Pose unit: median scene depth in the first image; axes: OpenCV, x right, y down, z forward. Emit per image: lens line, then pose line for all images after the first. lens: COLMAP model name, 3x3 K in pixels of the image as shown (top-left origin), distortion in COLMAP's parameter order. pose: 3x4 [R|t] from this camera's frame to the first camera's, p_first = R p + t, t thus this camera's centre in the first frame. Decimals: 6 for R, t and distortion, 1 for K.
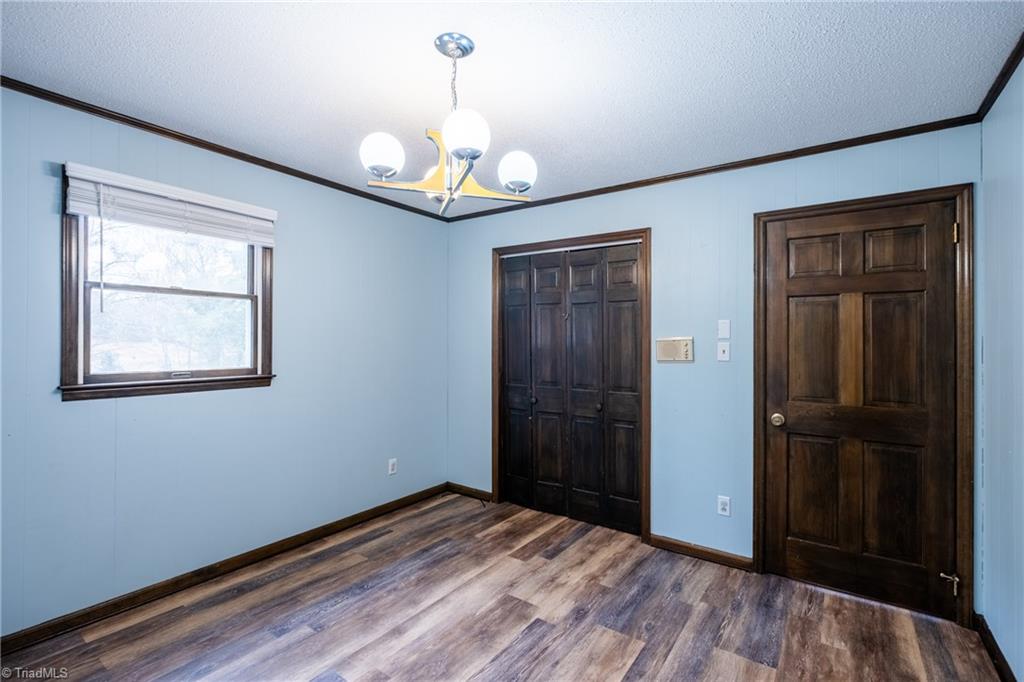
lens RADIAL K [[456.6, 0, 518.8], [0, 456.6, 340.5], [0, 0, 1]] dist [-0.003688, -0.000156]
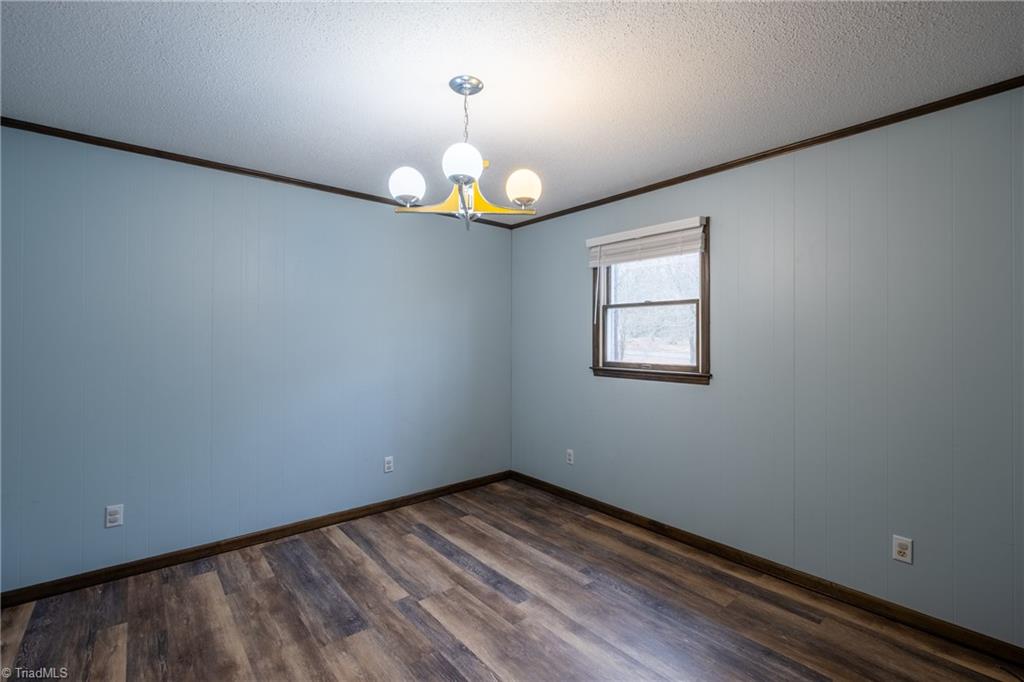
lens RADIAL K [[456.6, 0, 521.8], [0, 456.6, 337.0], [0, 0, 1]] dist [-0.003688, -0.000156]
pose [[-0.240164, -0.014017, -0.970631, 0.633651], [-0.007622, 0.999892, -0.012554, 0.008281], [0.970702, 0.004384, -0.240245, 0.950420]]
